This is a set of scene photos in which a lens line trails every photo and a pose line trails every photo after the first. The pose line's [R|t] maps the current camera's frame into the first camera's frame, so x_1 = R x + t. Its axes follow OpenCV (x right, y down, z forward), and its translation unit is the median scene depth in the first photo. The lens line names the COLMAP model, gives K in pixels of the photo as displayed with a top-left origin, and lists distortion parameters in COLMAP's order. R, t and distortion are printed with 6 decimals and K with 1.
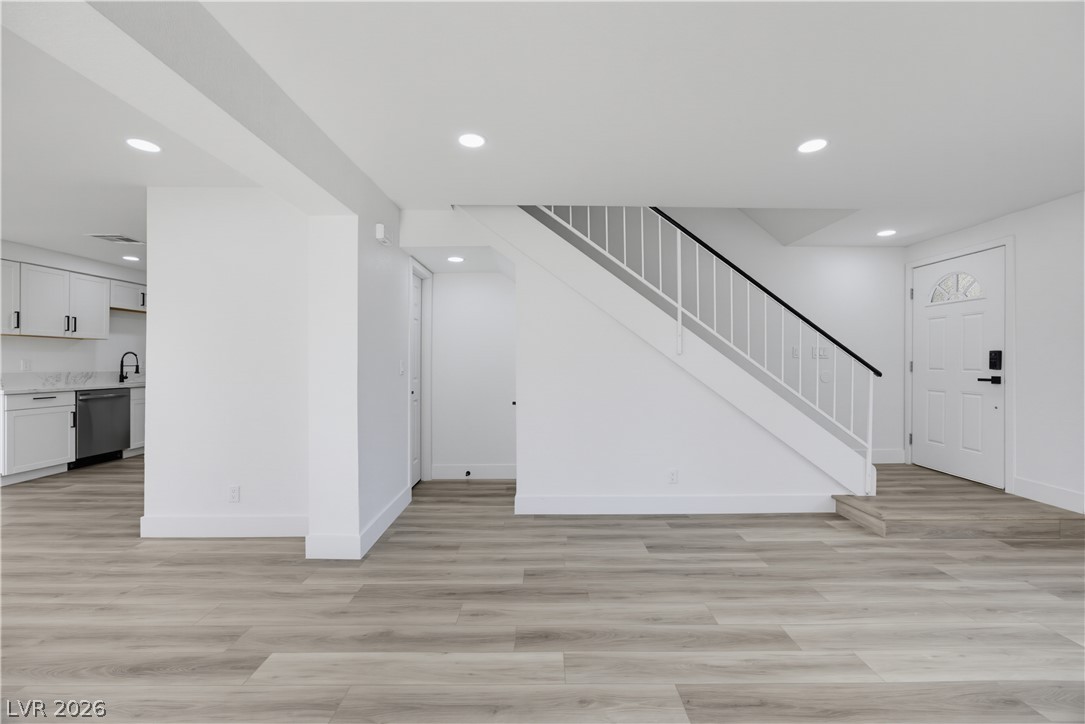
lens RADIAL K [[429.5, 0, 543.7], [0, 429.5, 358.3], [0, 0, 1]] dist [-0.020593, 0.006171]
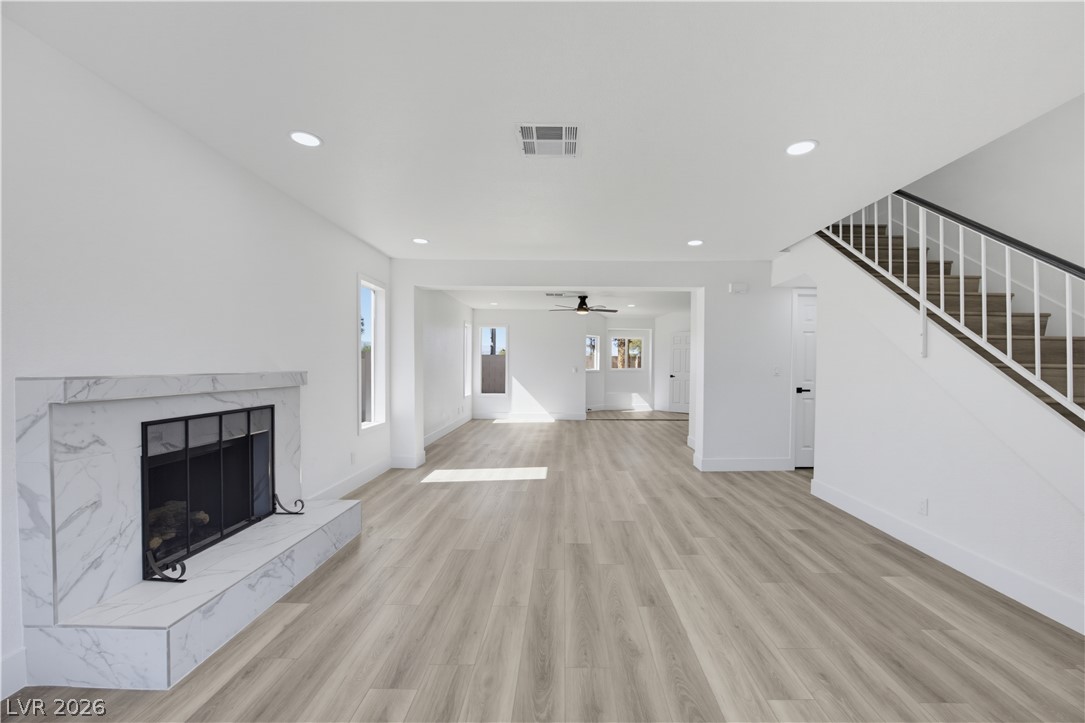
lens RADIAL K [[429.5, 0, 567.0], [0, 429.5, 369.9], [0, 0, 1]] dist [-0.020593, 0.006171]
pose [[0.006265, 0.009154, -0.999938, 1.273820], [-0.003545, 0.999952, 0.009132, 0.010211], [0.999974, 0.003487, 0.006297, 0.354619]]
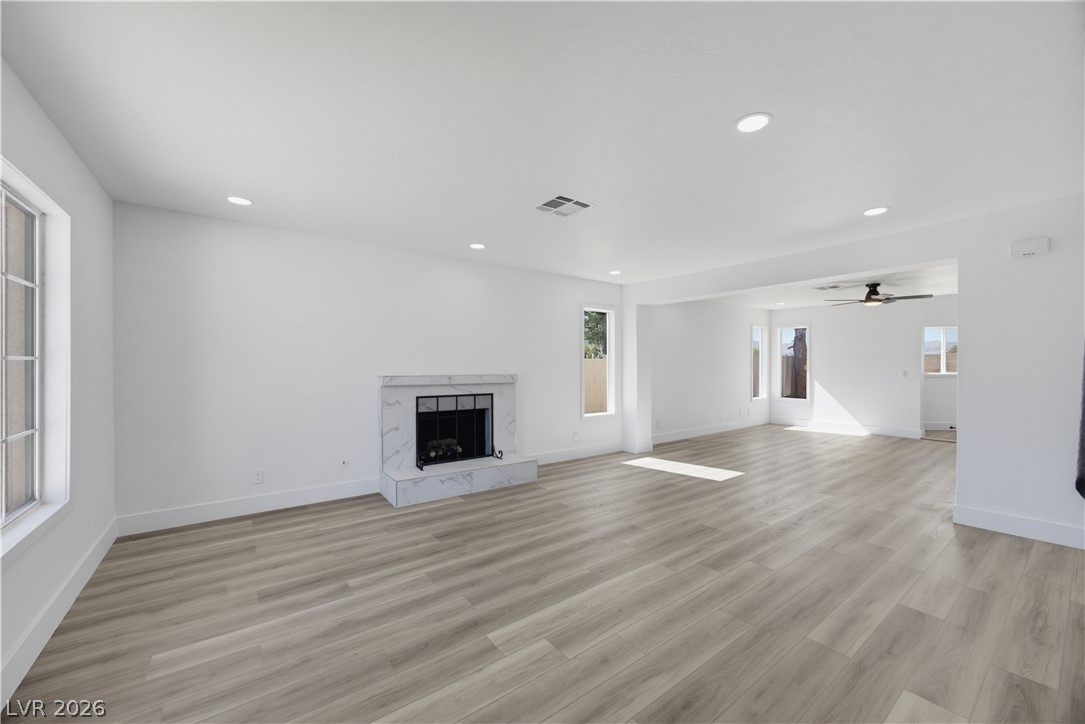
lens RADIAL K [[421.3, 0, 560.6], [0, 421.3, 366.9], [0, 0, 1]] dist [-0.016482, 0.001053]
pose [[-0.783429, 0.000498, -0.621481, 1.144940], [0.000042, 1.000000, 0.000749, -0.003966], [0.621481, 0.000561, -0.783429, 1.113030]]
